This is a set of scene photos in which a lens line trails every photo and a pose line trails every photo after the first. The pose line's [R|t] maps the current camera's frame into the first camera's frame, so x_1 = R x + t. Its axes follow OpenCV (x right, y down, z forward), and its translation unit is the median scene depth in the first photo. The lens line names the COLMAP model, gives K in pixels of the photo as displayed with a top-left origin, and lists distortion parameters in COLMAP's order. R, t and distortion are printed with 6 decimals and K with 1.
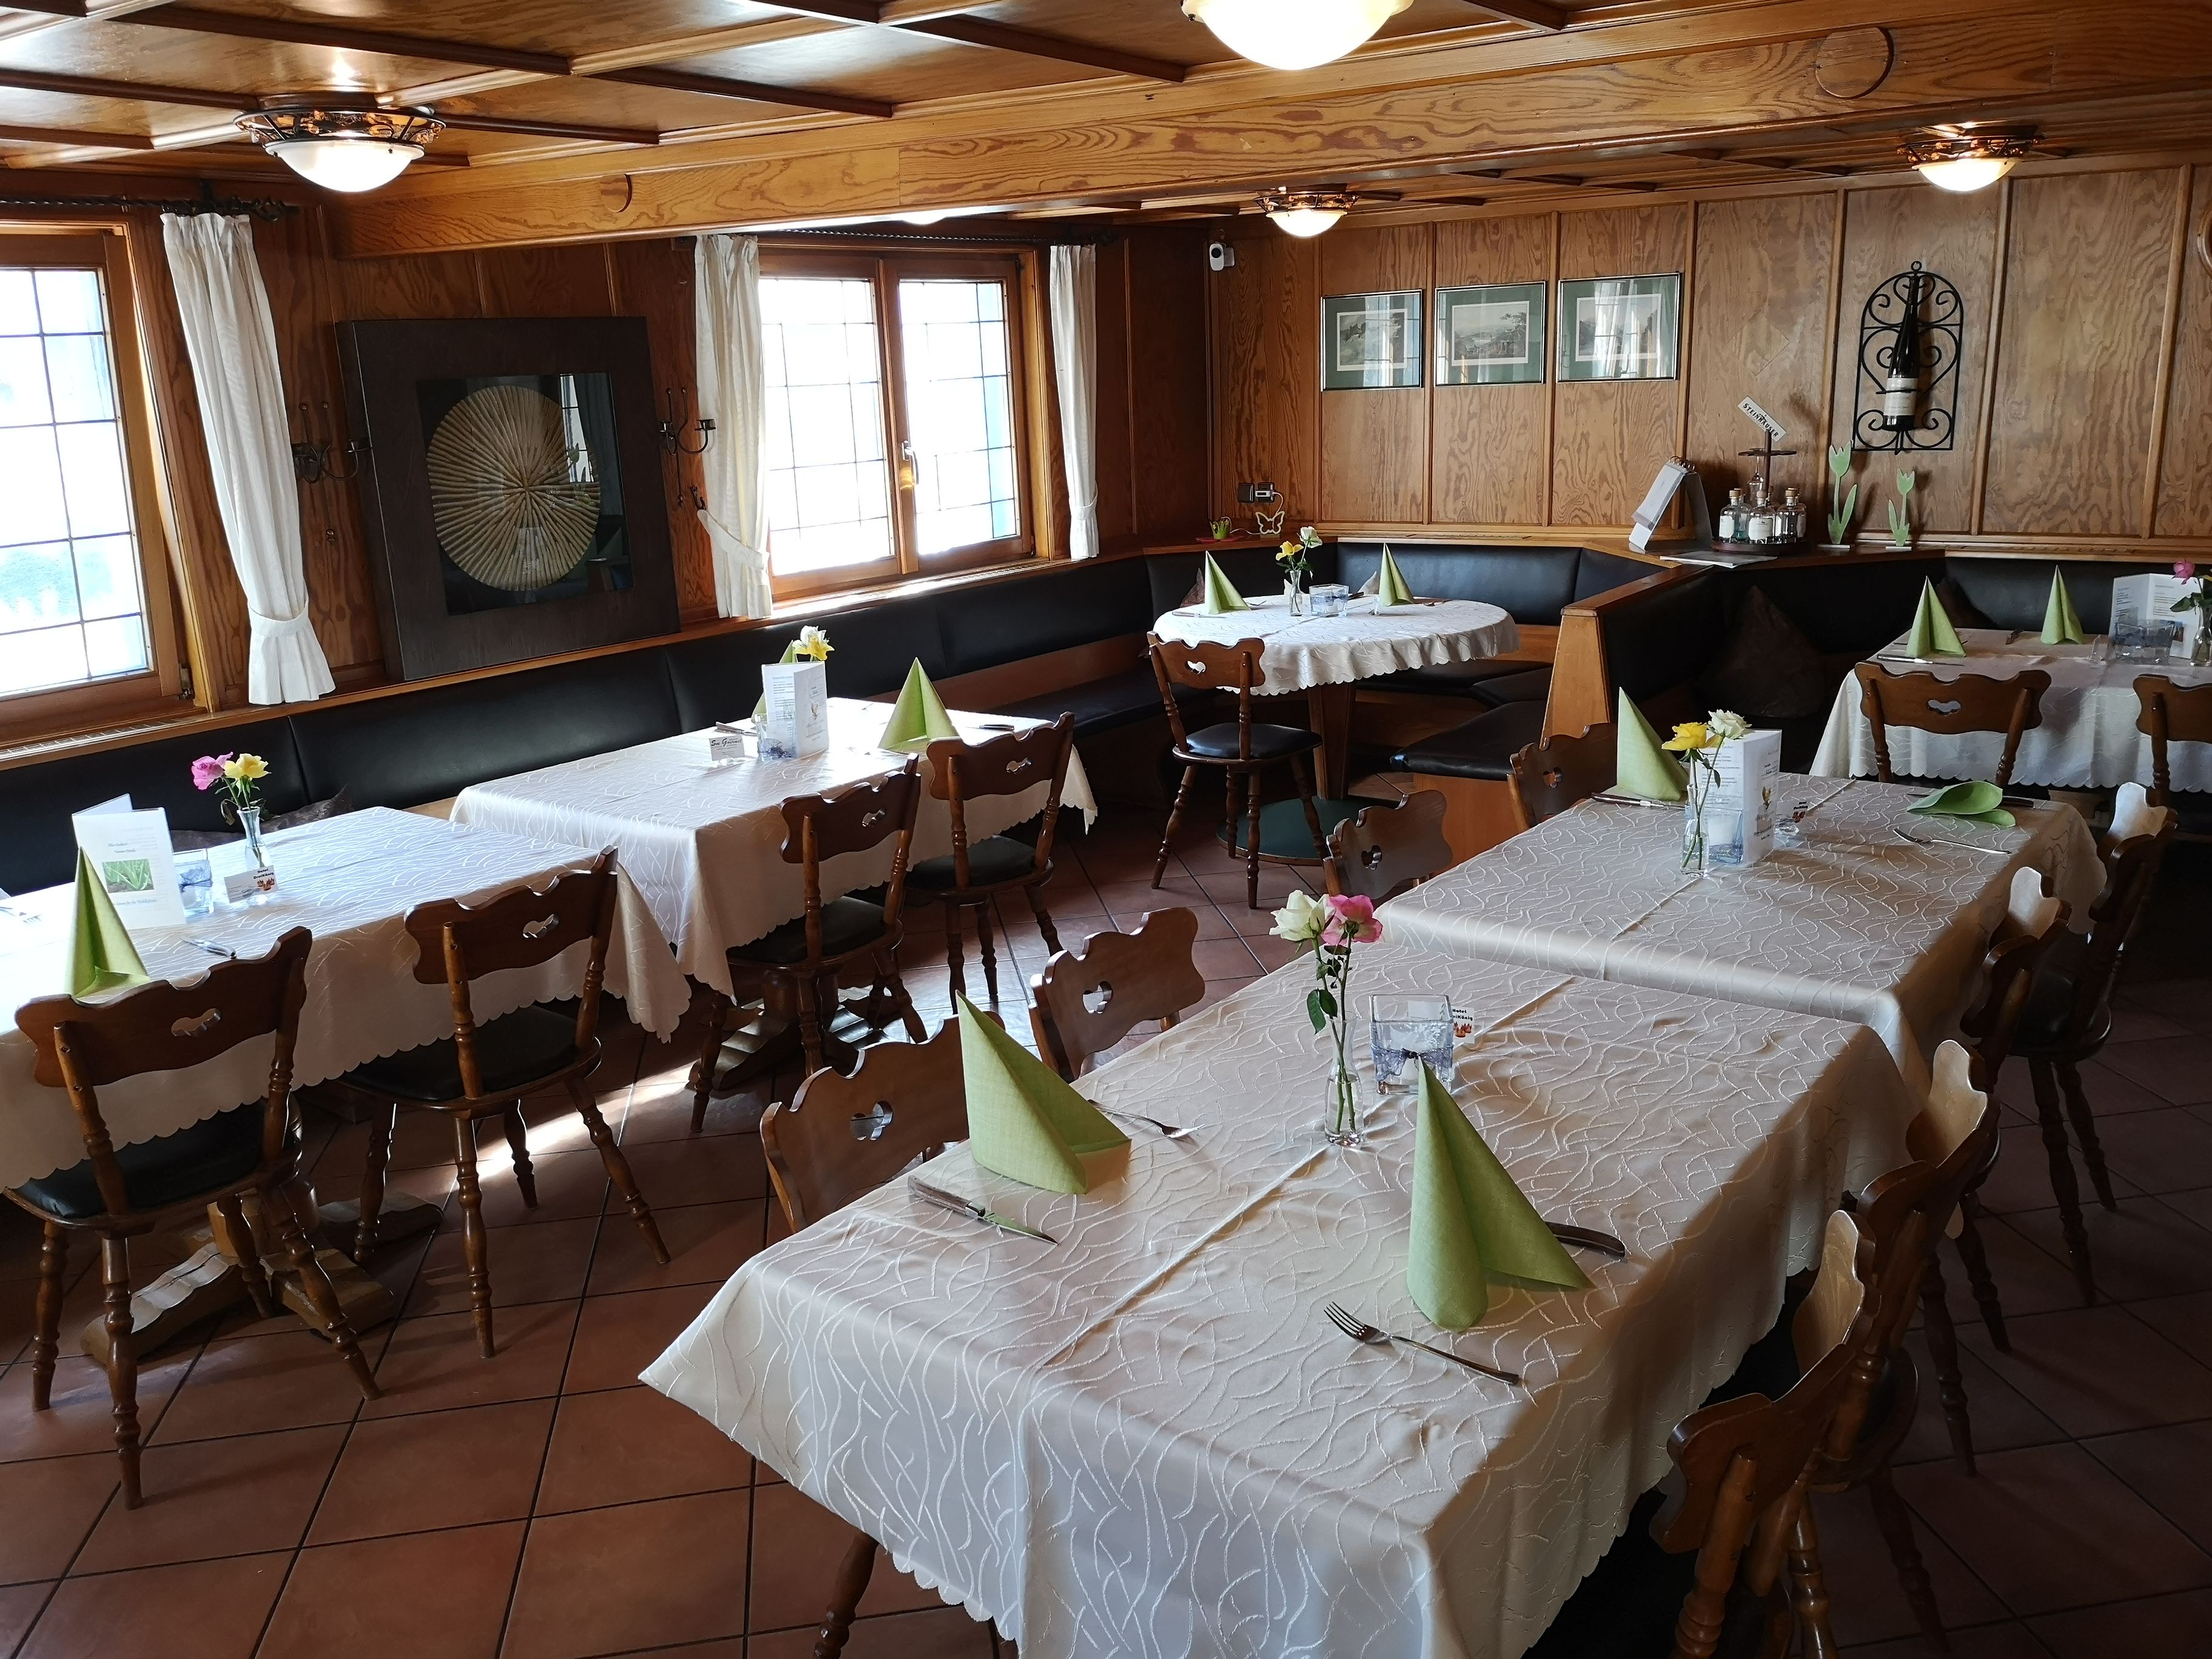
lens RADIAL K [[1761.0, 0, 1106.0], [0, 1761.0, 829.5], [0, 0, 1]] dist [0.025962, -0.056314]
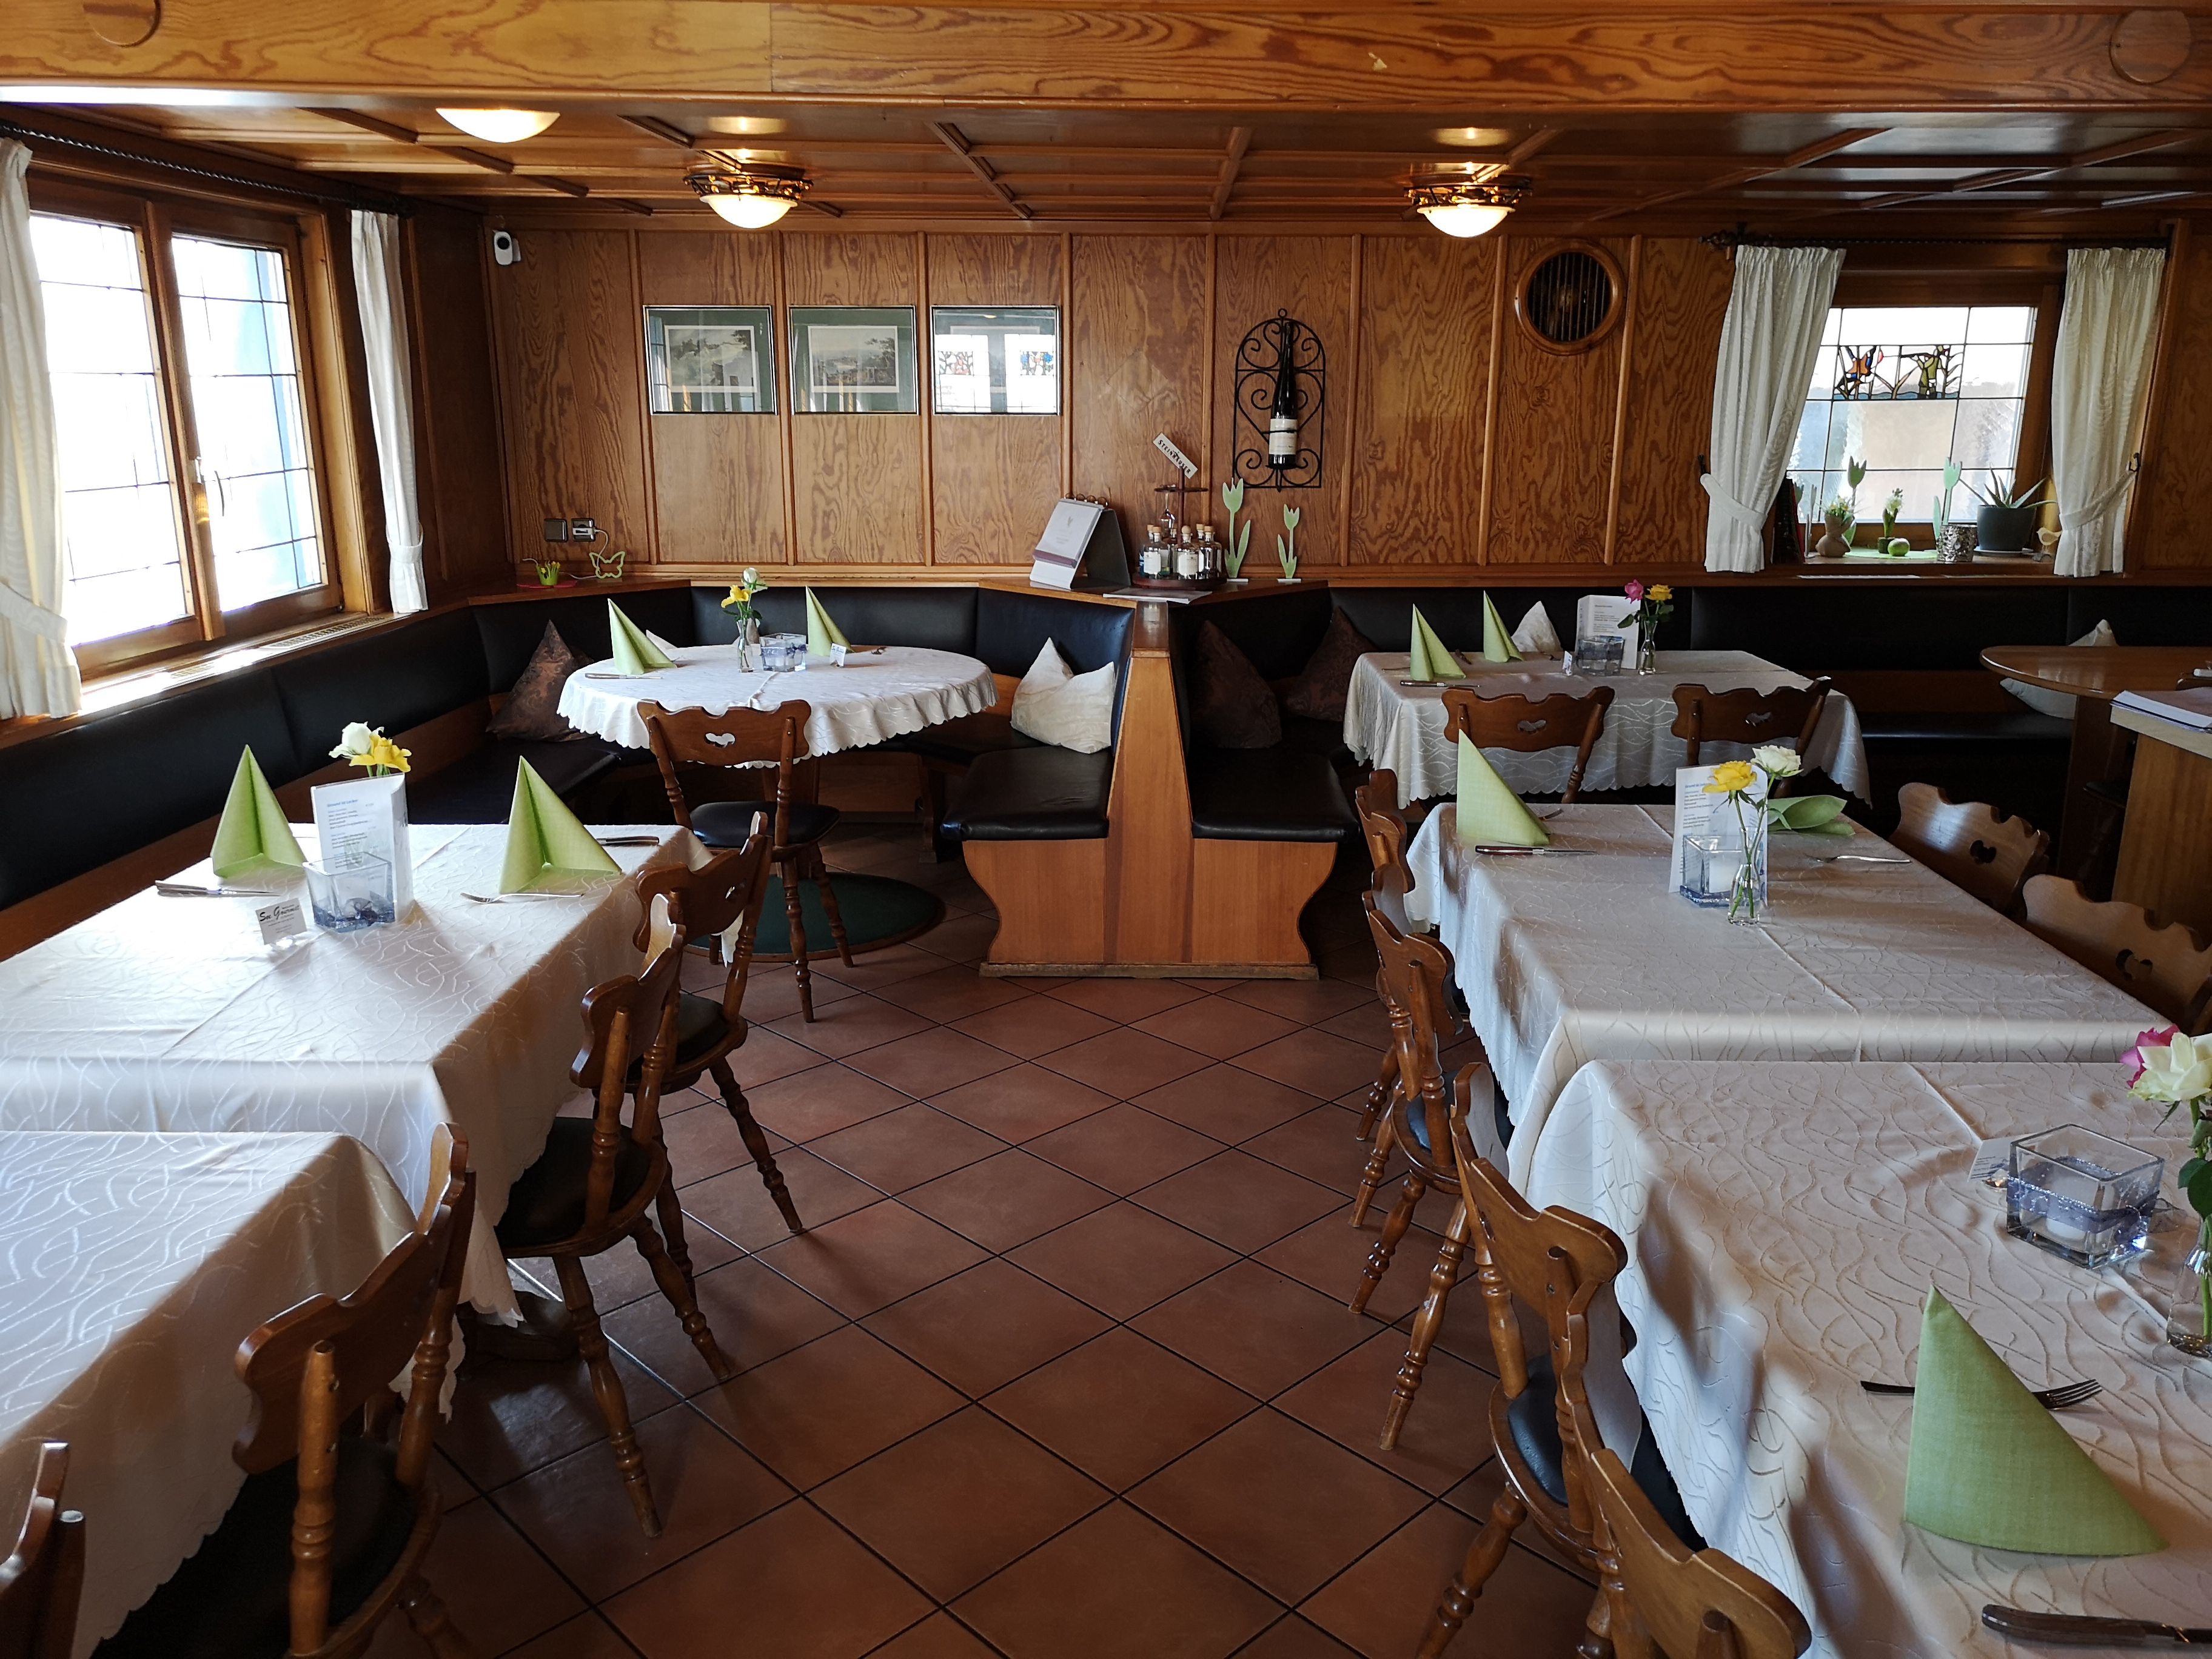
lens RADIAL K [[1691.9, 0, 1106.0], [0, 1691.9, 829.5], [0, 0, 1]] dist [0.072070, -0.070685]
pose [[0.820002, -0.103434, 0.562937, -0.232670], [0.114126, 0.993333, 0.016273, -0.040201], [-0.560867, 0.050901, 0.826340, 0.230202]]
